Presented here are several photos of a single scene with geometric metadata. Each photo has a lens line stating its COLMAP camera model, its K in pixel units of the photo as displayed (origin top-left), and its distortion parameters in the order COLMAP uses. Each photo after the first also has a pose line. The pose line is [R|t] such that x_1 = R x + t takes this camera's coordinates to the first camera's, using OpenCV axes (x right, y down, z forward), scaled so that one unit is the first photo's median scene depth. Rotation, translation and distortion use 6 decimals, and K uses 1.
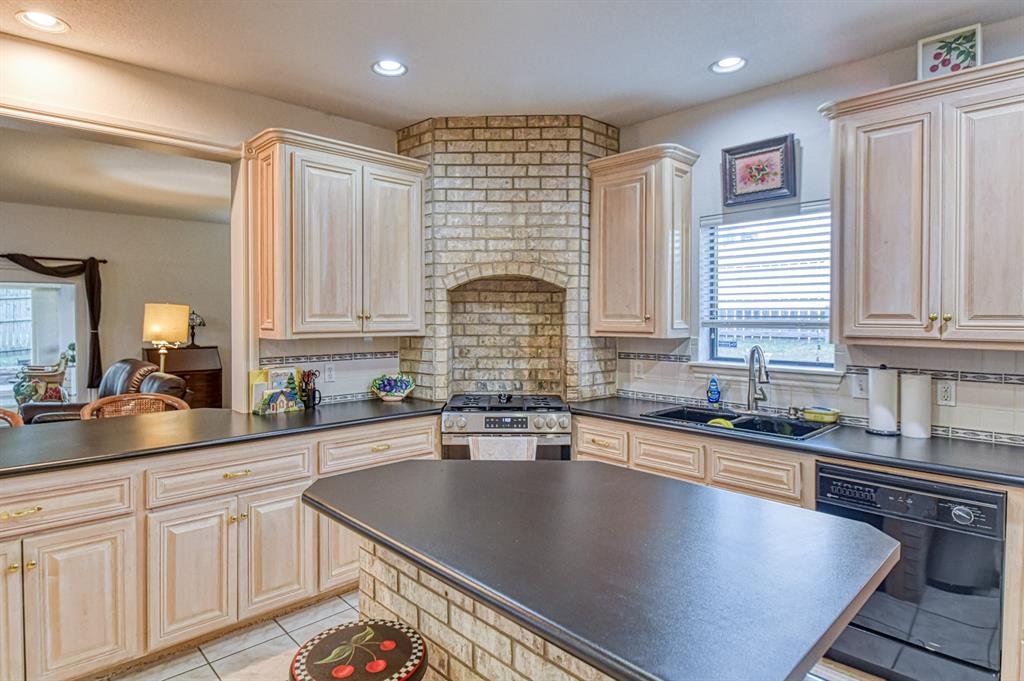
lens RADIAL K [[548.1, 0, 501.6], [0, 548.1, 326.6], [0, 0, 1]] dist [-0.004578, 0.000072]
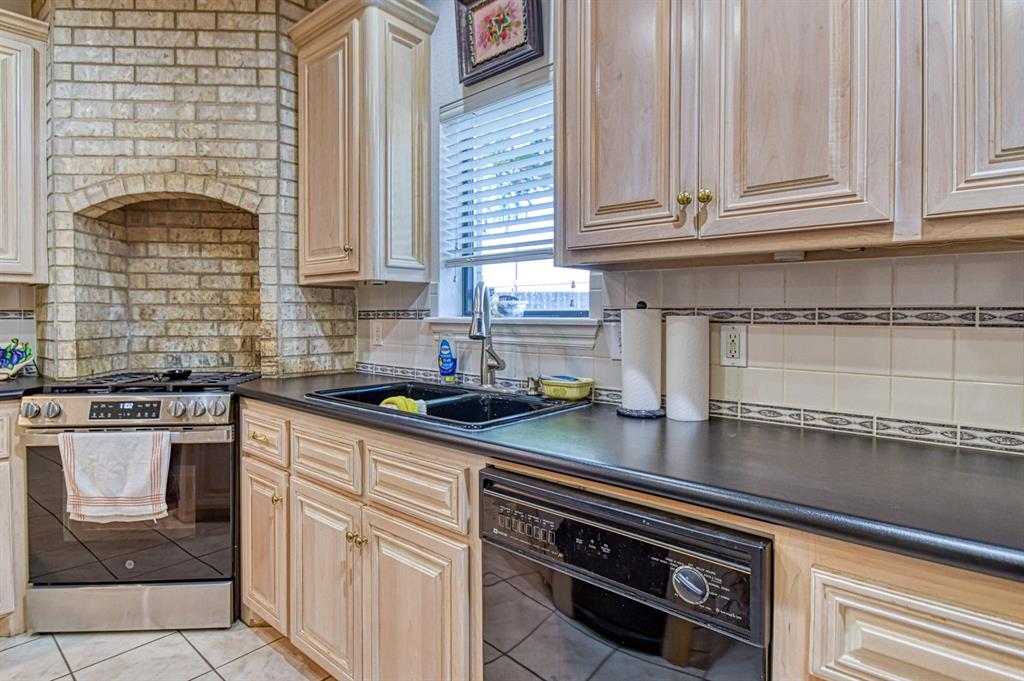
lens RADIAL K [[548.1, 0, 487.3], [0, 548.1, 318.2], [0, 0, 1]] dist [-0.004578, 0.000072]
pose [[0.997635, -0.003007, 0.068663, 0.359565], [0.003602, 0.999957, -0.008542, 0.068512], [-0.068634, 0.008769, 0.997603, 0.302980]]
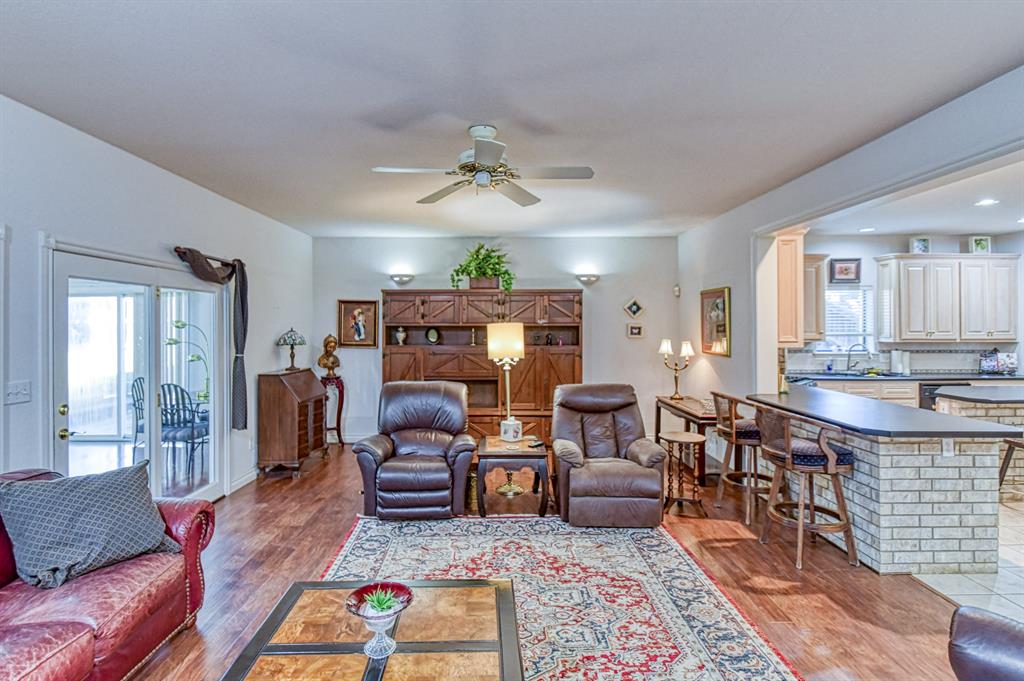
lens RADIAL K [[510.6, 0, 489.0], [0, 510.6, 324.0], [0, 0, 1]] dist [0.000142, -0.008401]
pose [[0.711011, 0.000503, 0.703181, -1.914009], [0.015682, 0.999740, -0.016572, -0.034324], [-0.703006, 0.022810, 0.710818, 0.460006]]
